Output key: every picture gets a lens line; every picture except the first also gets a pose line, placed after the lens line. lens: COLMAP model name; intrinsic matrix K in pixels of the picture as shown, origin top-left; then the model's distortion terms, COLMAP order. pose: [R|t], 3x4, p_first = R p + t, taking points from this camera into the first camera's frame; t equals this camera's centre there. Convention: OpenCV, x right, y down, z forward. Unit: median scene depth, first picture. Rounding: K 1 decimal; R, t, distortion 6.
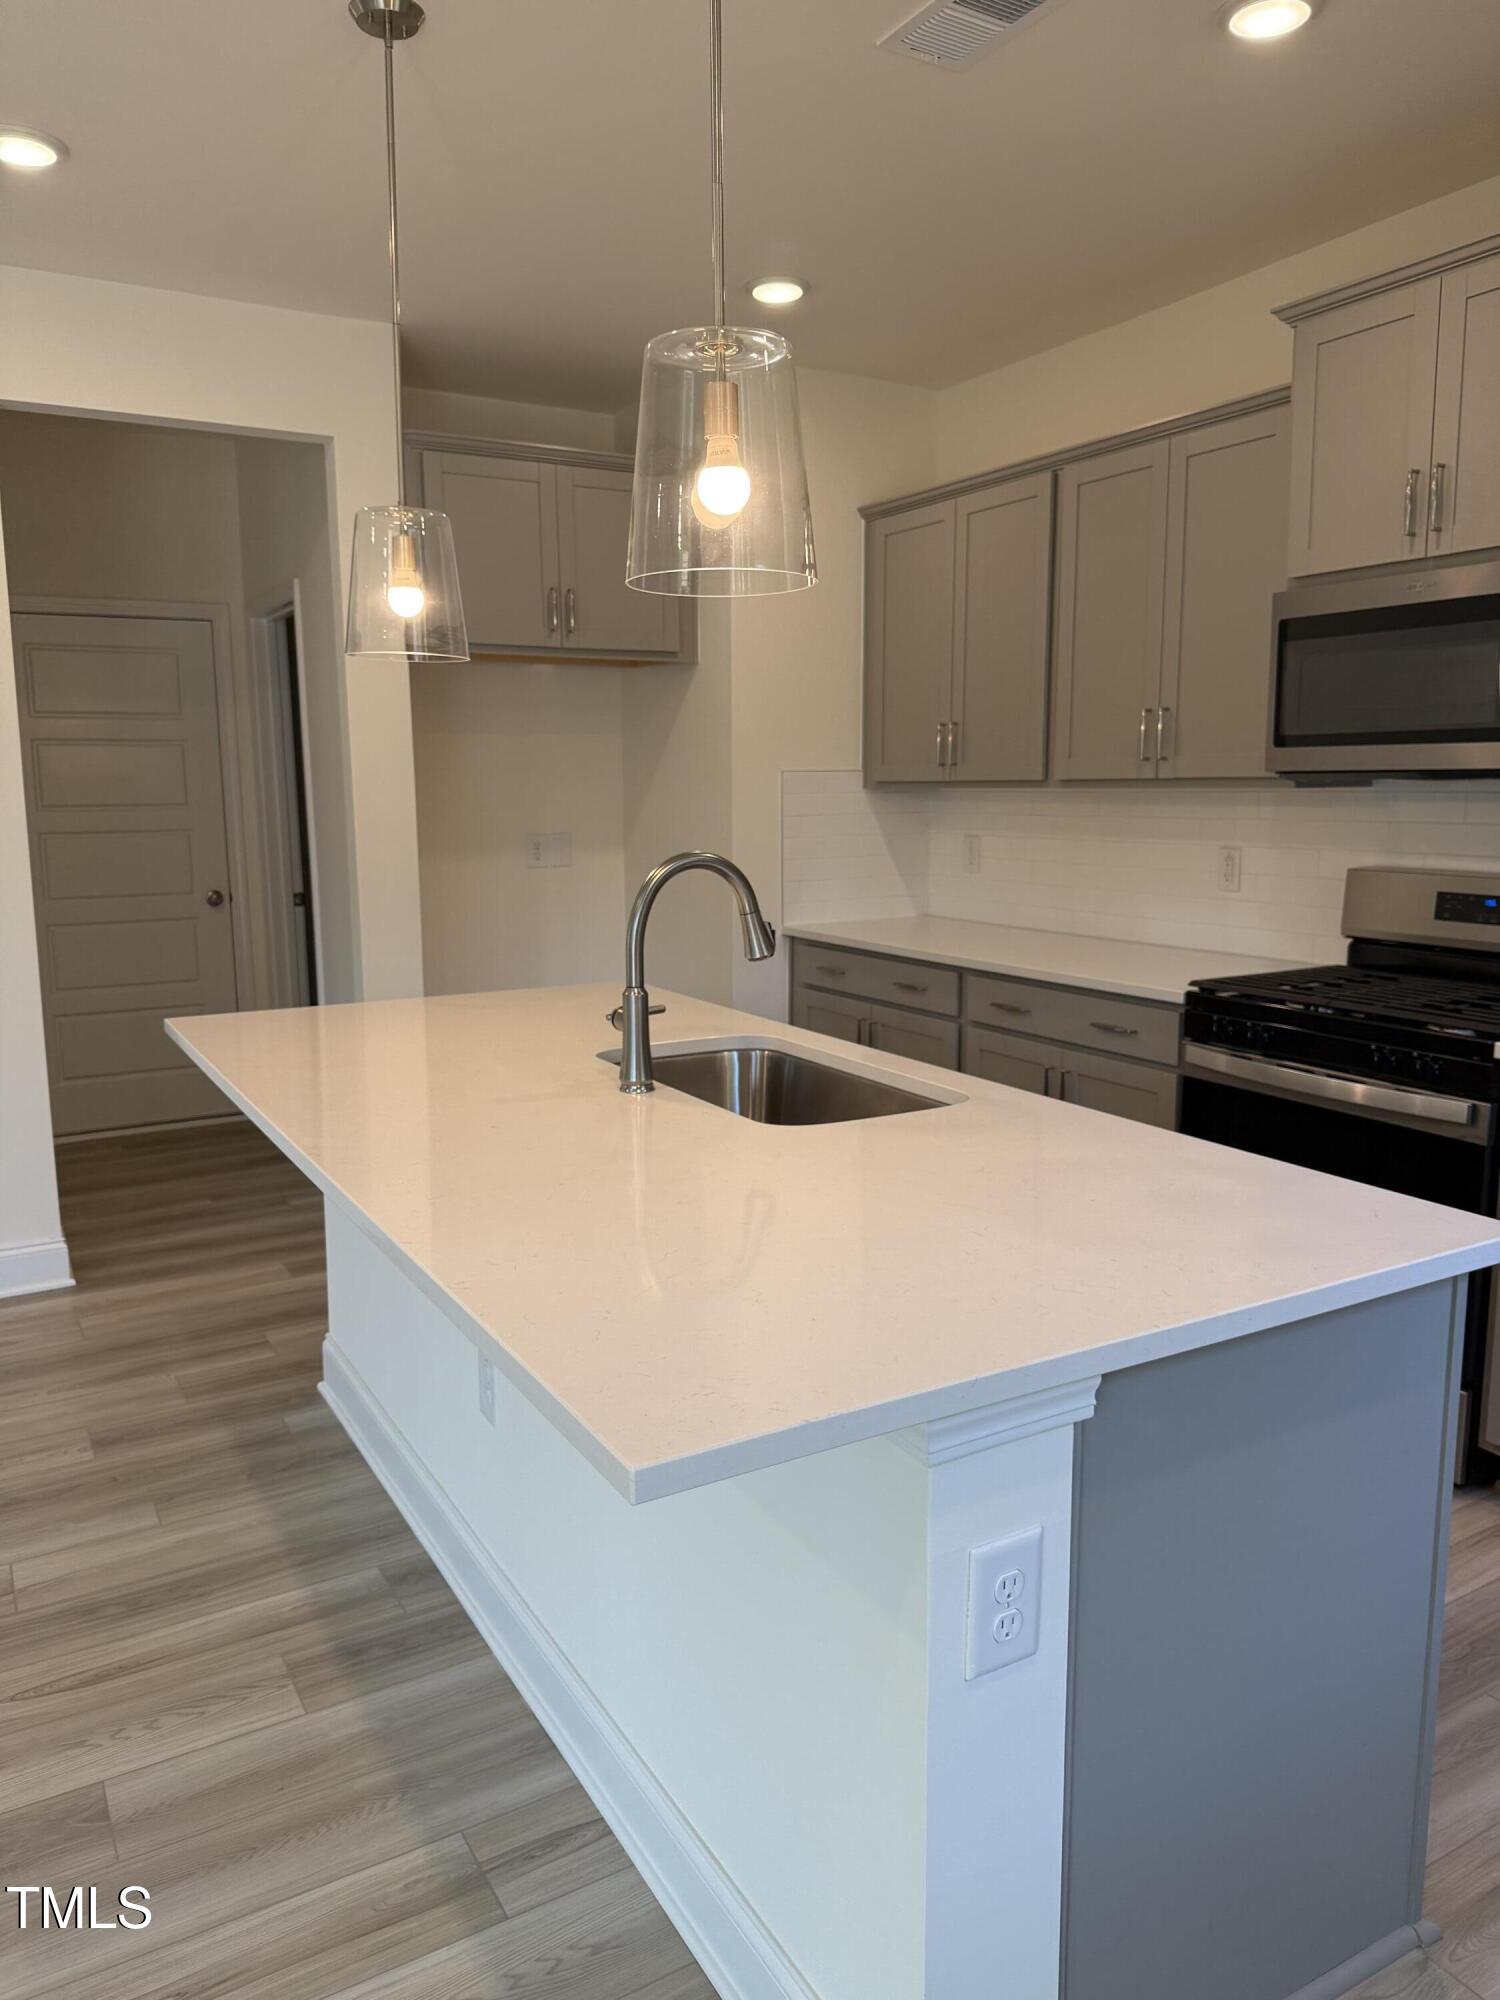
lens RADIAL K [[1411.7, 0, 731.8], [0, 1411.7, 1002.7], [0, 0, 1]] dist [0.027658, -0.029859]
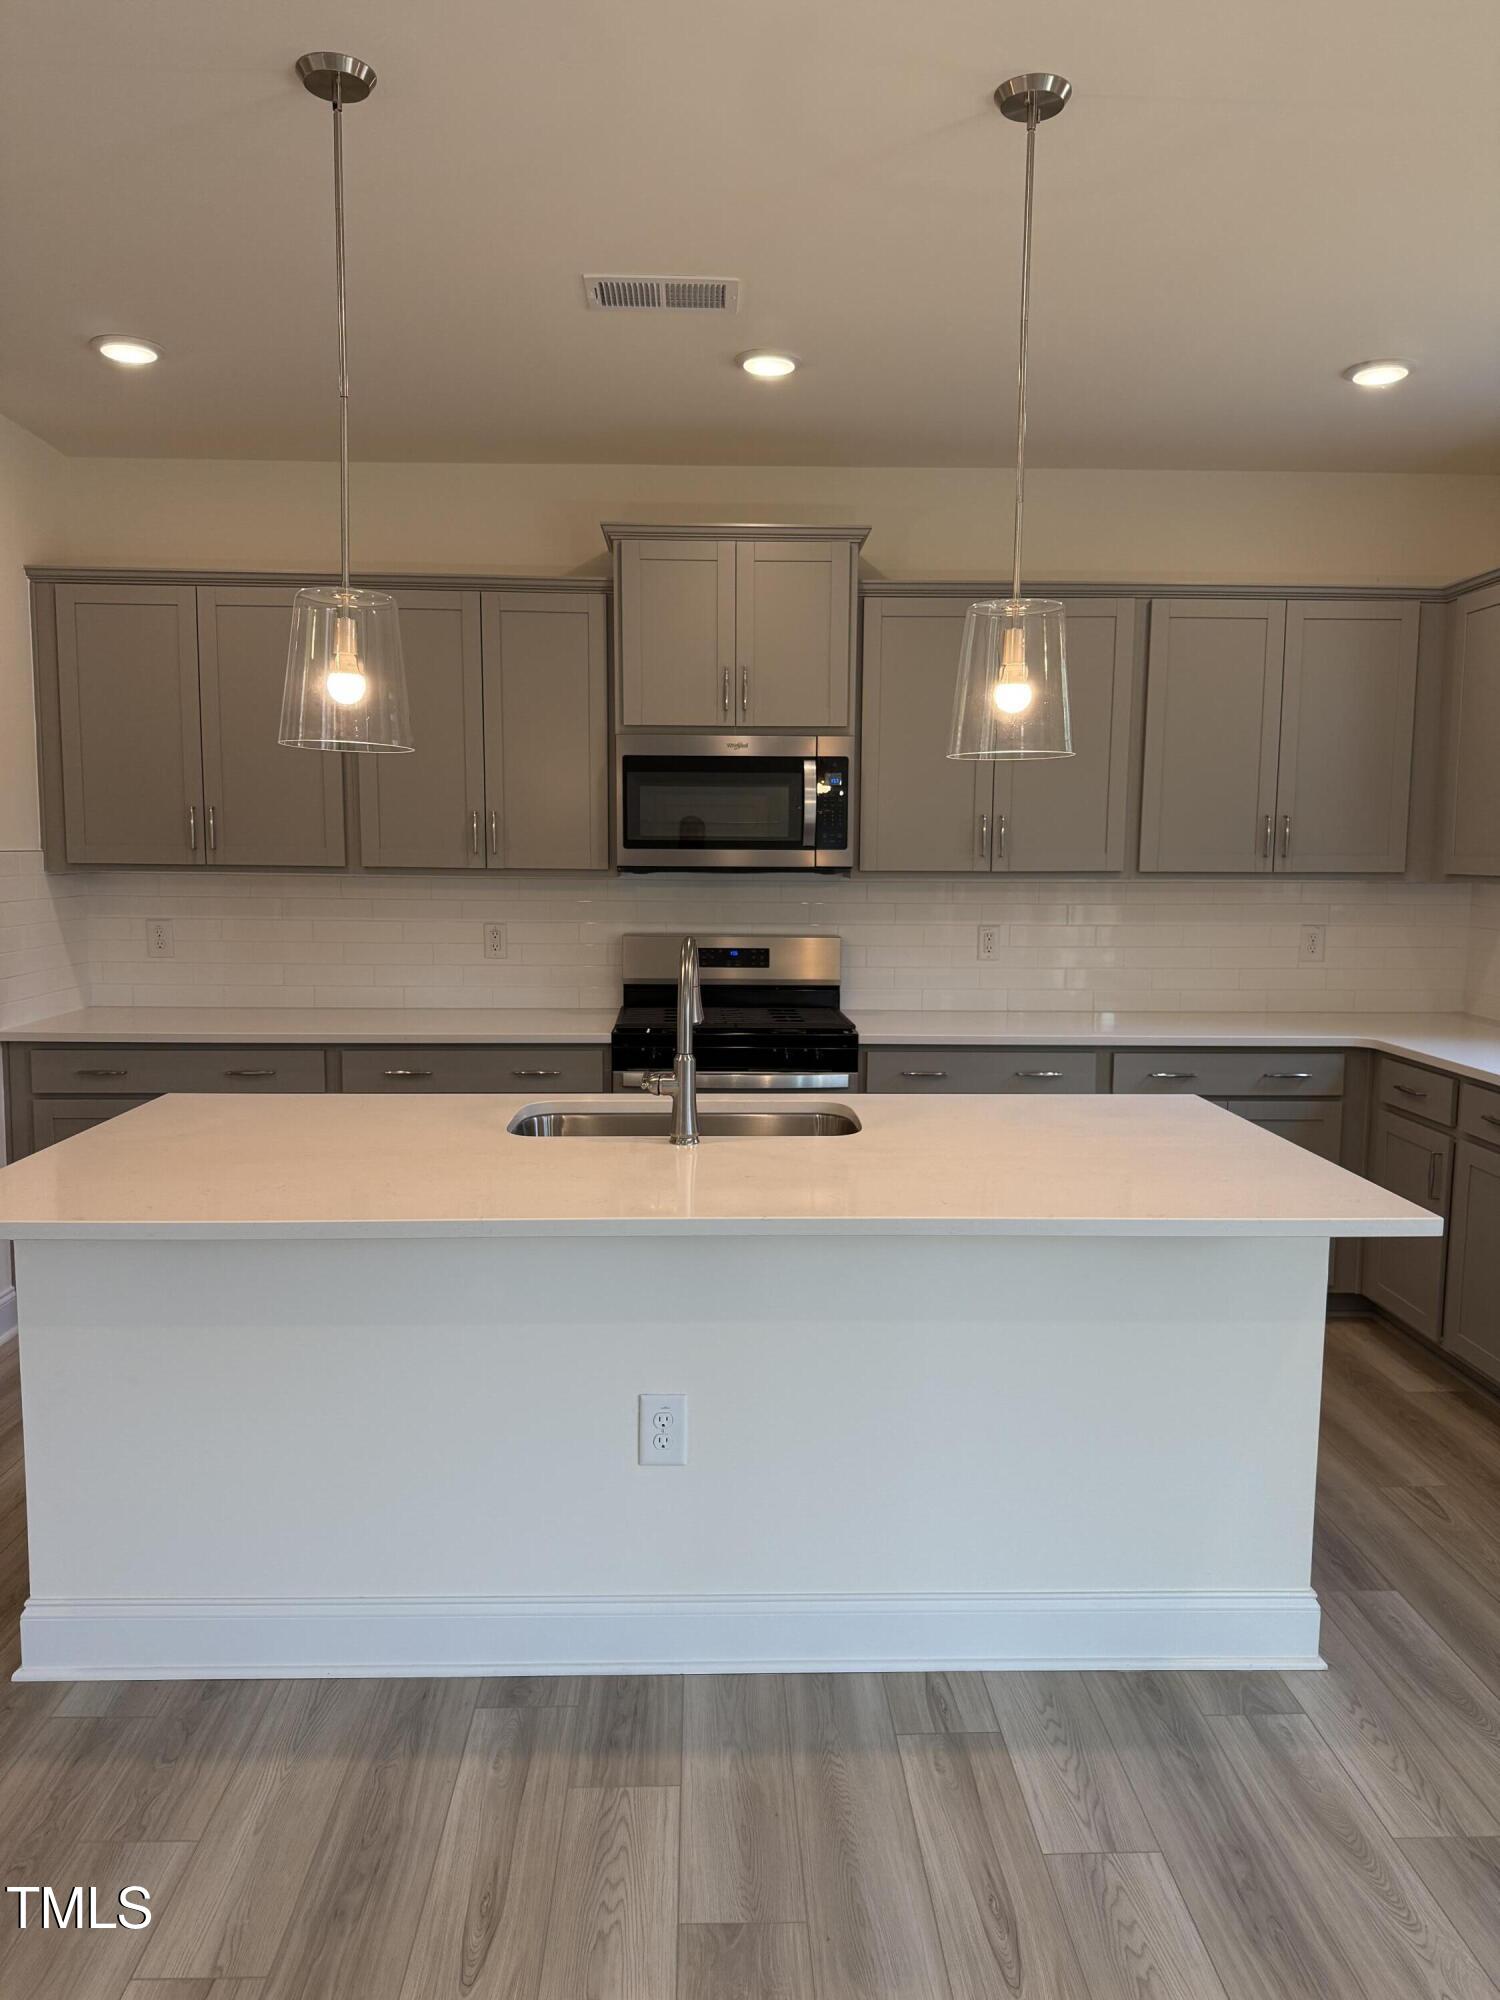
lens RADIAL K [[1411.7, 0, 746.0], [0, 1411.7, 1002.1], [0, 0, 1]] dist [0.027658, -0.029859]
pose [[0.471641, -0.083323, 0.877845, -1.021559], [0.125969, 0.991682, 0.026448, -0.075147], [-0.872747, 0.098107, 0.478214, 0.370821]]
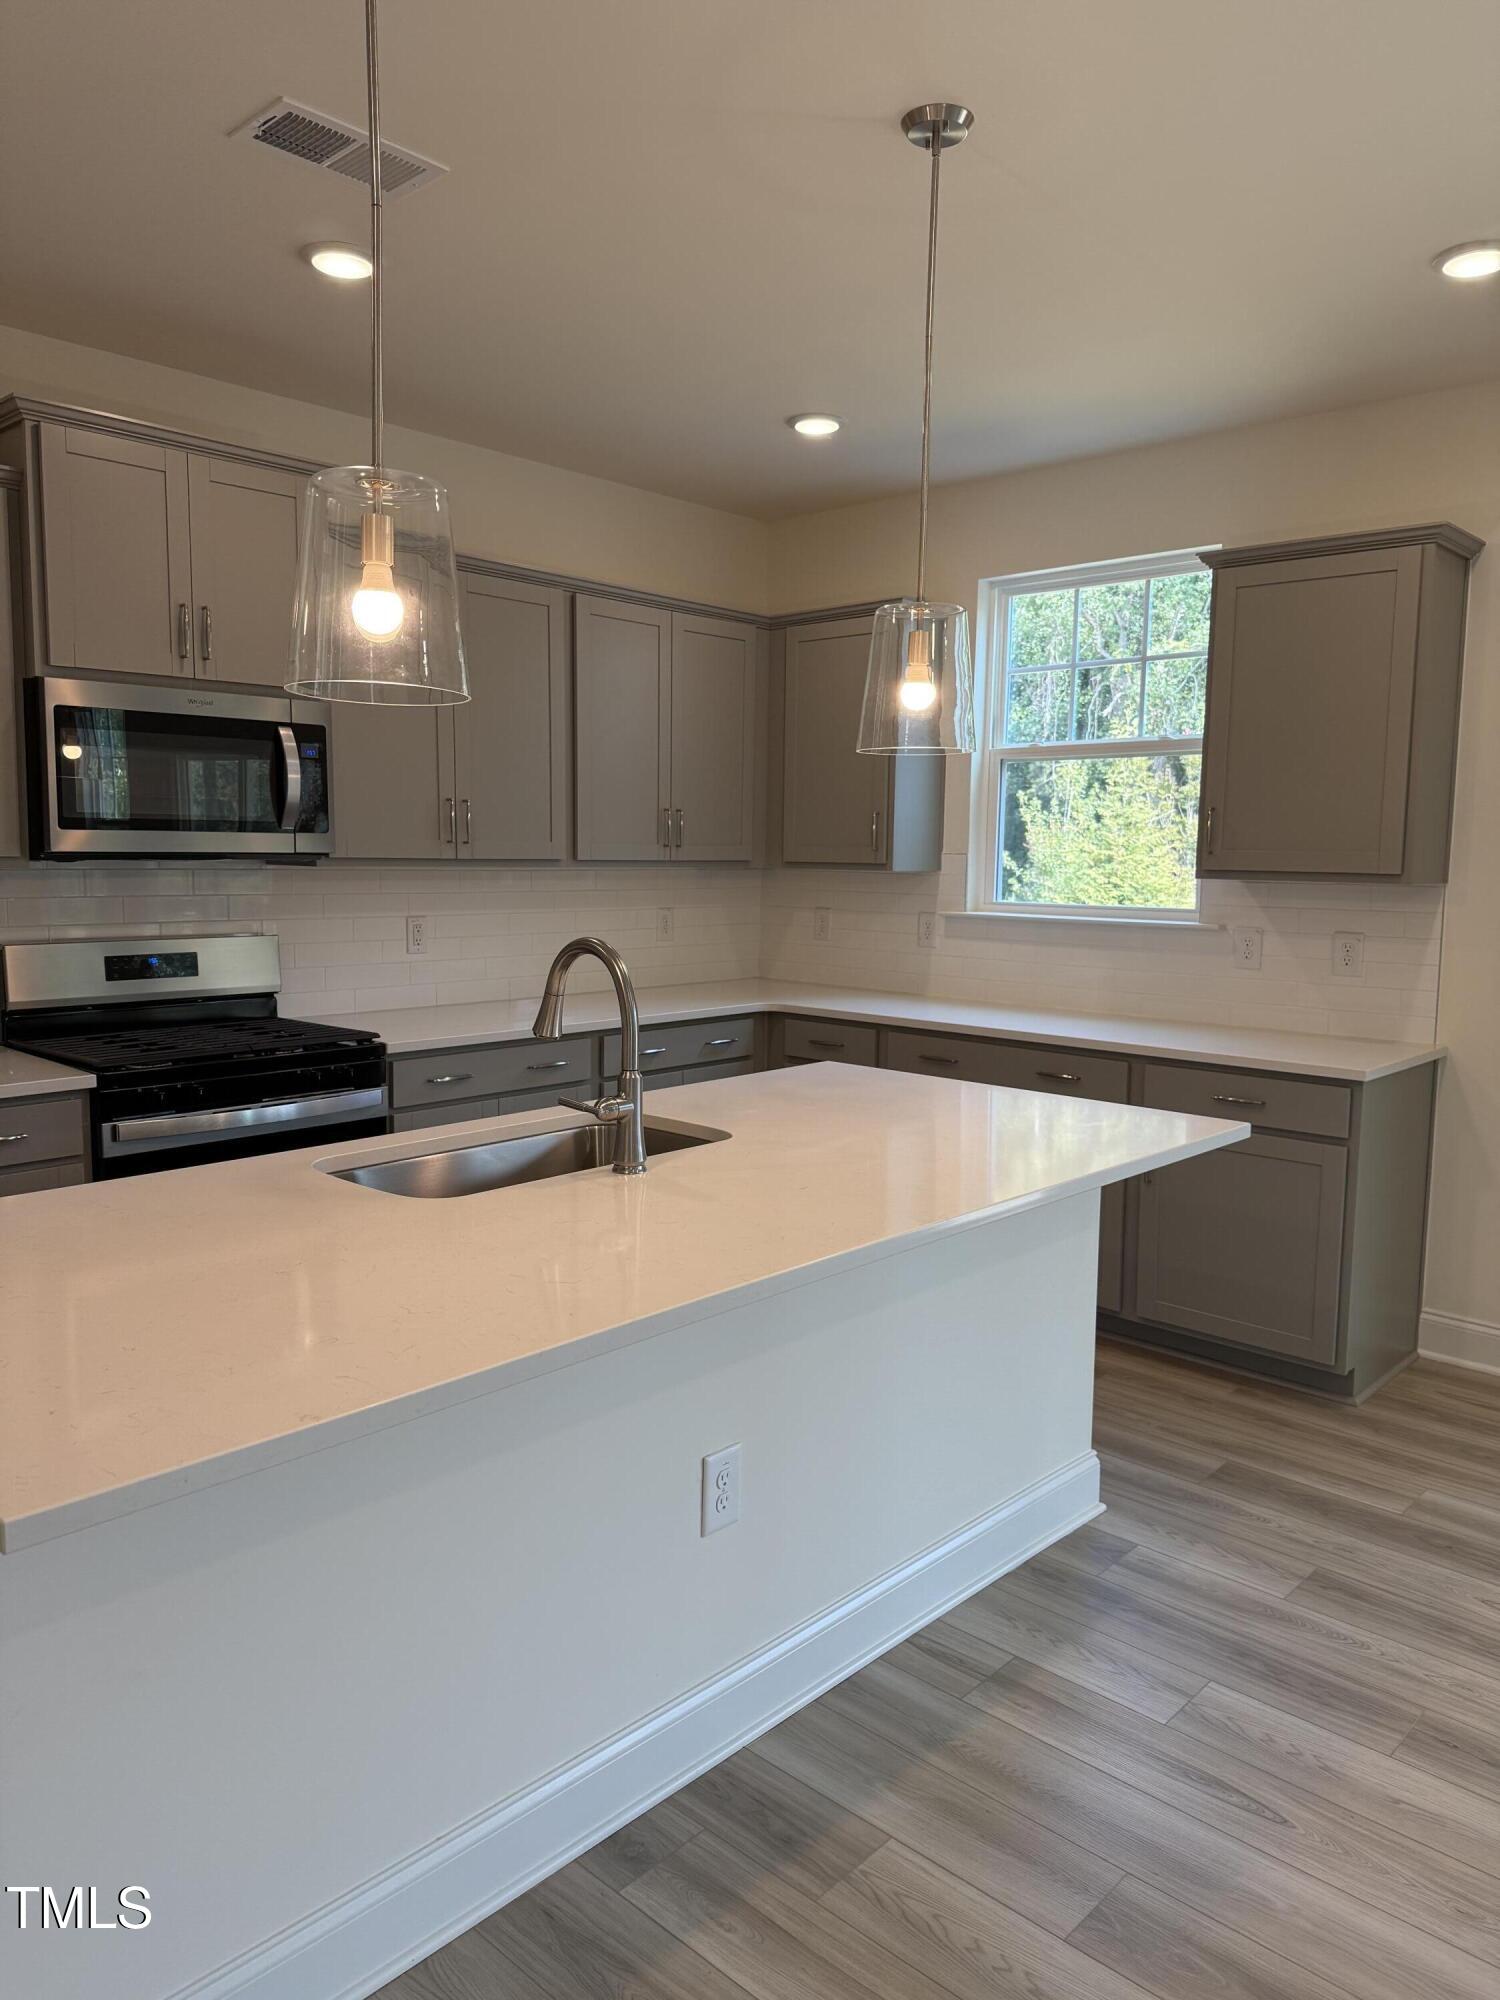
lens RADIAL K [[1411.7, 0, 752.7], [0, 1411.7, 1001.1], [0, 0, 1]] dist [0.027658, -0.029859]
pose [[-0.299945, -0.100017, 0.948699, -1.020557], [0.133983, 0.980214, 0.145700, -0.190272], [-0.944501, 0.170812, -0.280610, 1.139718]]
